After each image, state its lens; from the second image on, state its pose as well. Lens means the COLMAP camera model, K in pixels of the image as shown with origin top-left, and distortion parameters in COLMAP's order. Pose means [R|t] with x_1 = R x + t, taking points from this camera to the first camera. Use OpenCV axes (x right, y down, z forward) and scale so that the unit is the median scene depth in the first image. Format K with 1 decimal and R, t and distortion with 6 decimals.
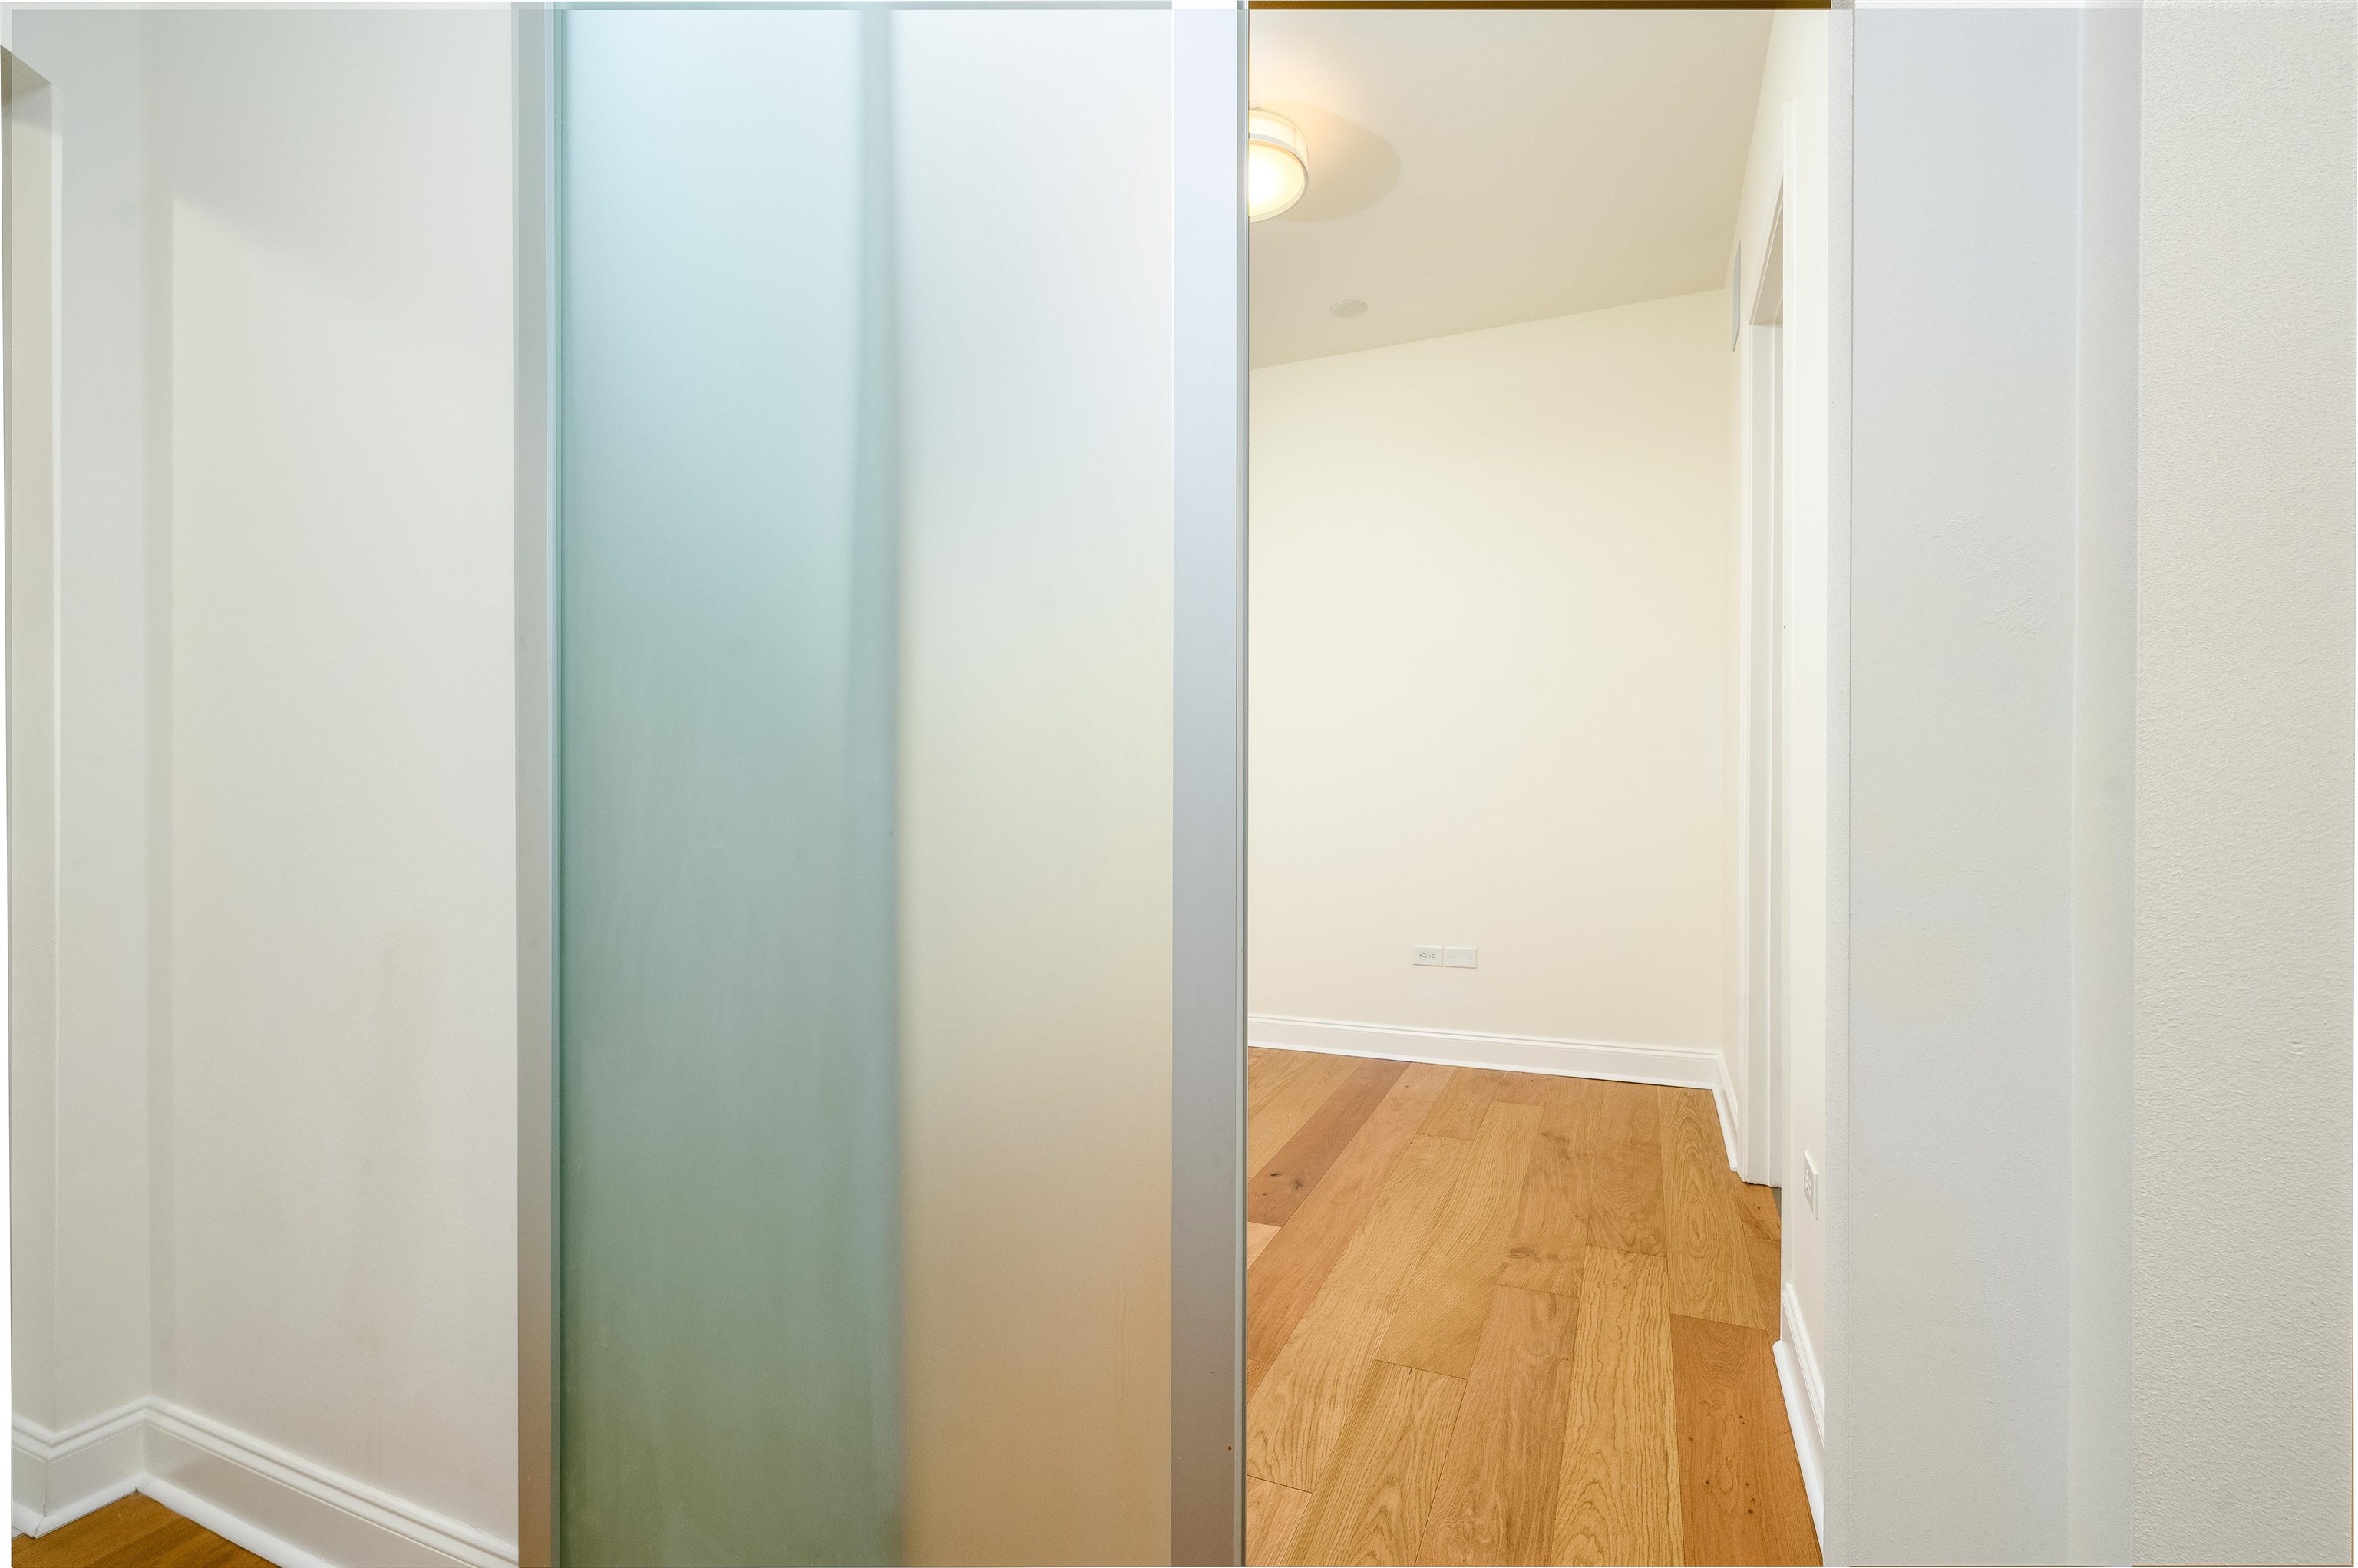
lens RADIAL K [[1071.4, 0, 1177.0], [0, 1071.4, 787.2], [0, 0, 1]] dist [0.010635, 0.002299]
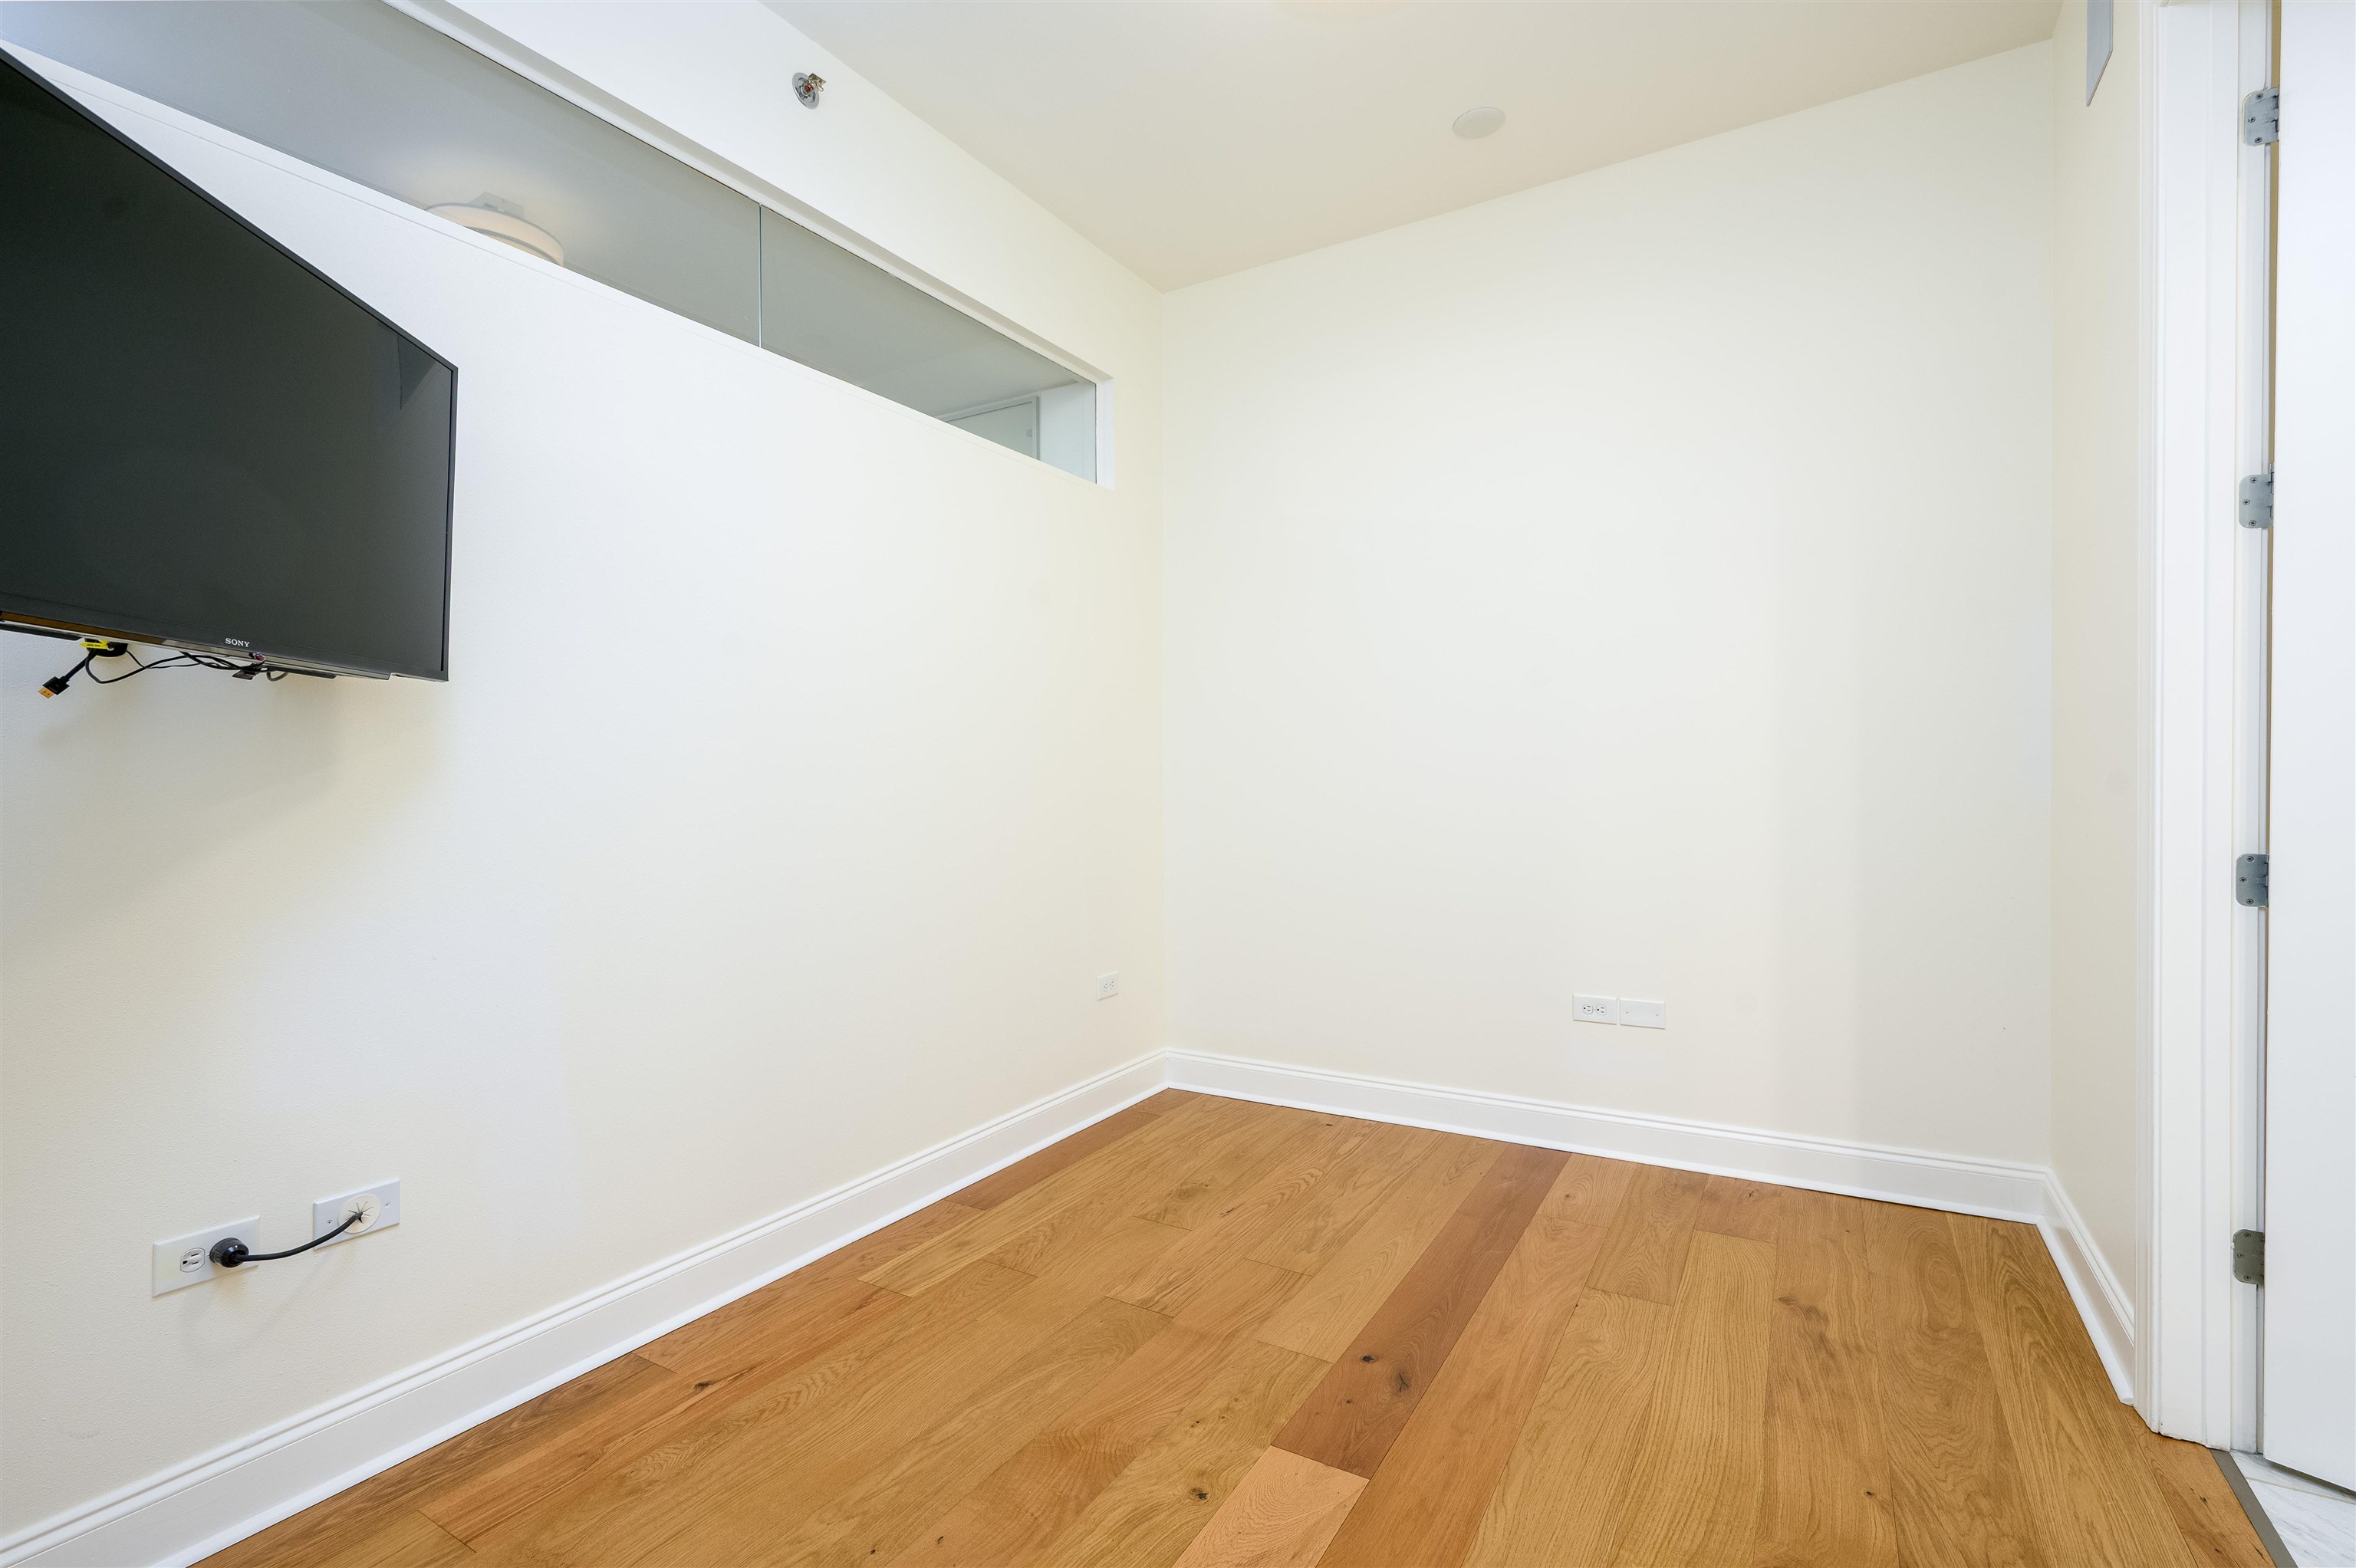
lens RADIAL K [[1070.4, 0, 1180.3], [0, 1070.4, 774.0], [0, 0, 1]] dist [0.010635, 0.002299]
pose [[0.992183, -0.004751, -0.124699, 0.056187], [0.004129, 0.999978, -0.005241, -0.002004], [0.124721, 0.004685, 0.992181, 0.295185]]
